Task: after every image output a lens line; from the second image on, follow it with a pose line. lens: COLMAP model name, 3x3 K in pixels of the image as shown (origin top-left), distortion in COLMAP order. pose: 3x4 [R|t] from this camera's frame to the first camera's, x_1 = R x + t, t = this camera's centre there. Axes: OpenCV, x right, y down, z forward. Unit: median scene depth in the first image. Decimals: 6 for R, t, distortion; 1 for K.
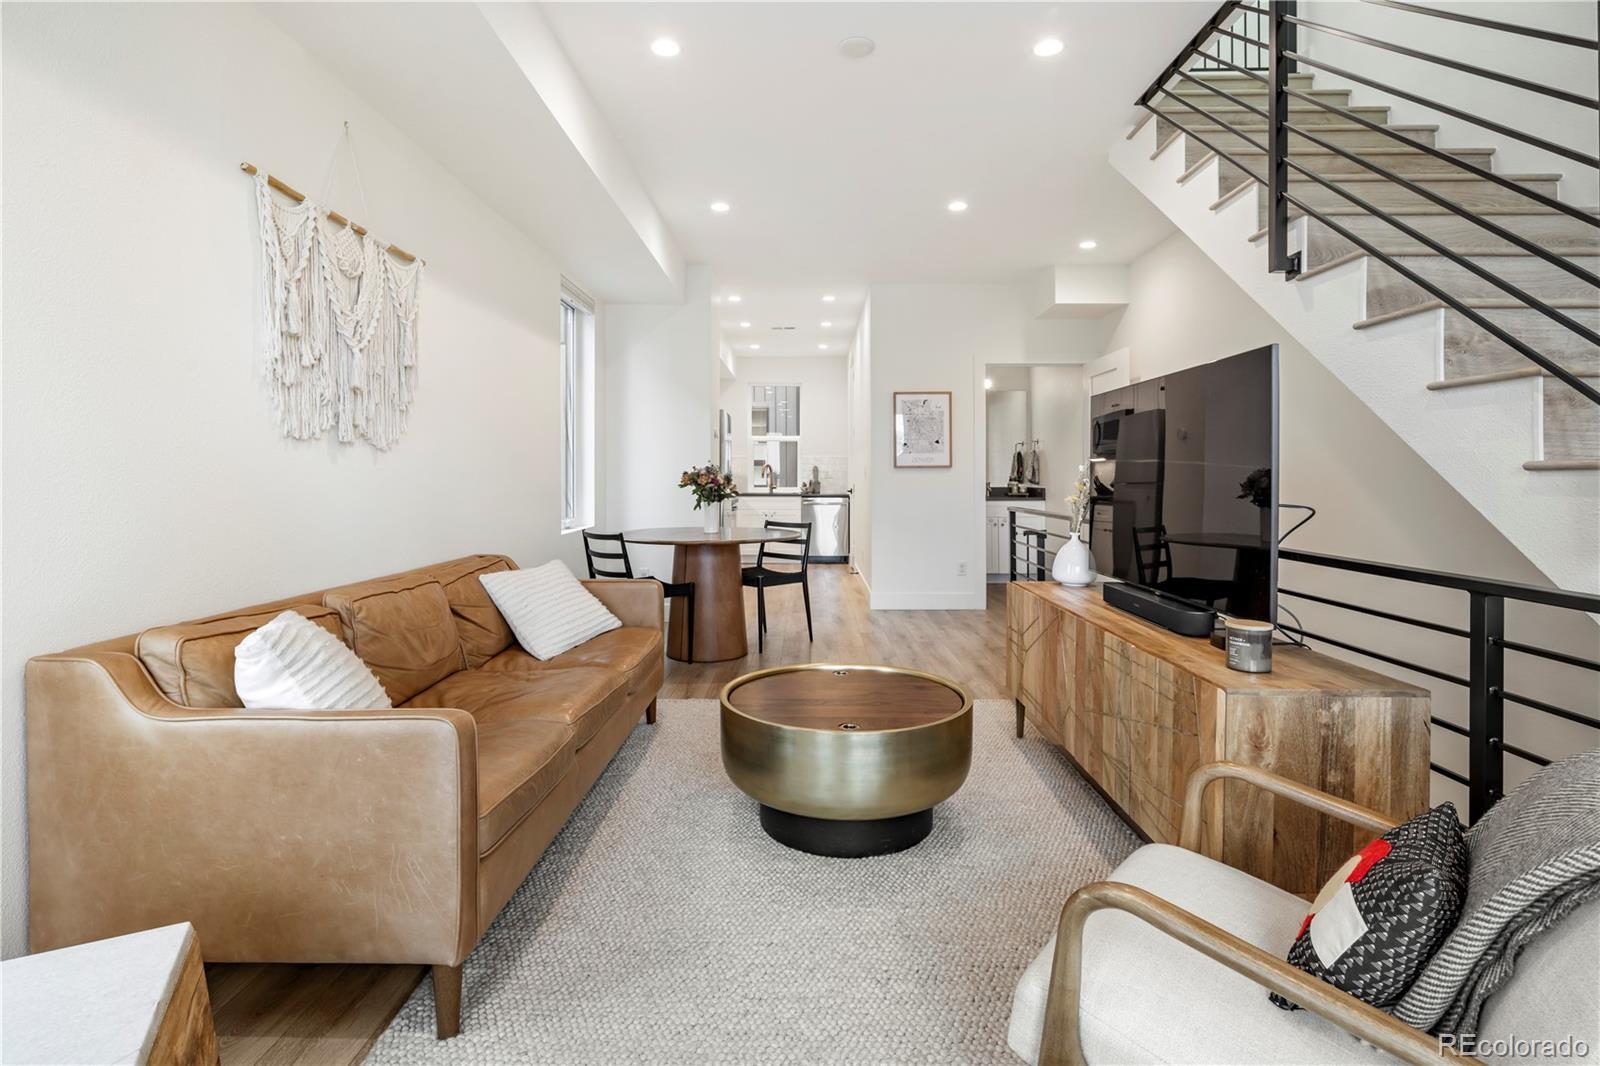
lens RADIAL K [[782.2, 0, 796.7], [0, 782.2, 443.6], [0, 0, 1]] dist [0.002721, -0.001079]
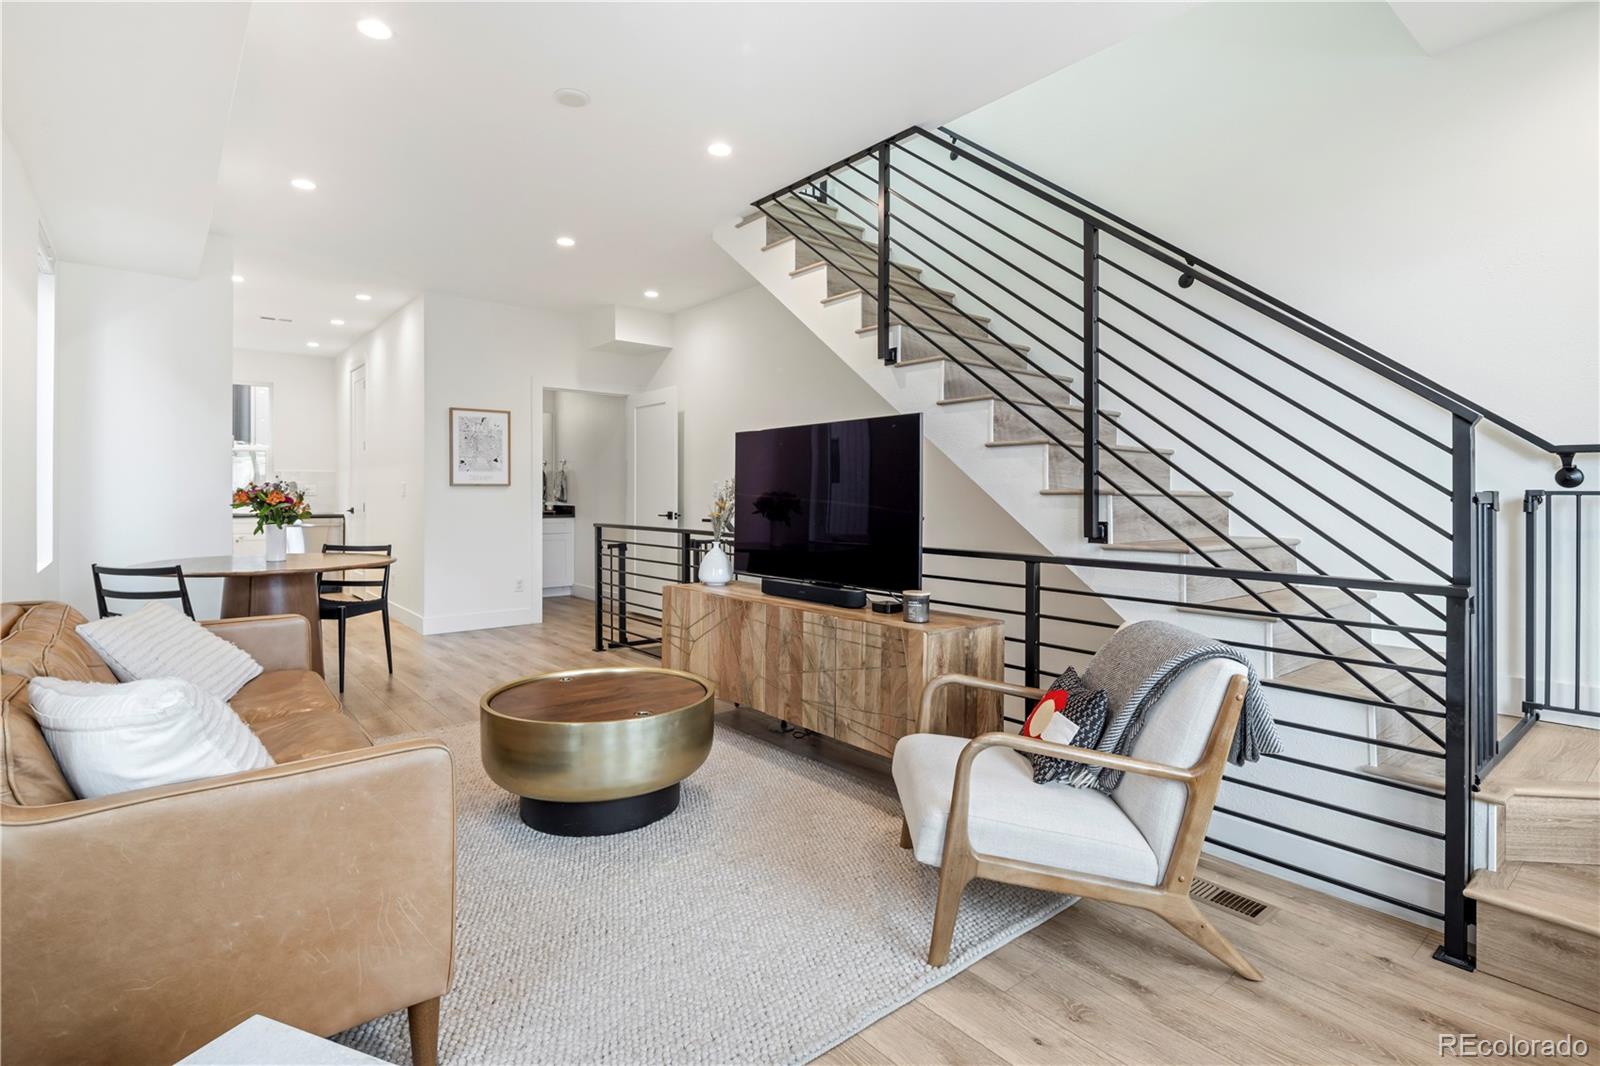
lens RADIAL K [[772.6, 0, 790.3], [0, 772.6, 449.9], [0, 0, 1]] dist [0.003258, -0.001586]
pose [[0.769903, 0.040075, 0.636901, -0.486474], [-0.030482, 0.999196, -0.026024, -0.004200], [-0.637432, 0.000622, 0.770506, -0.018658]]
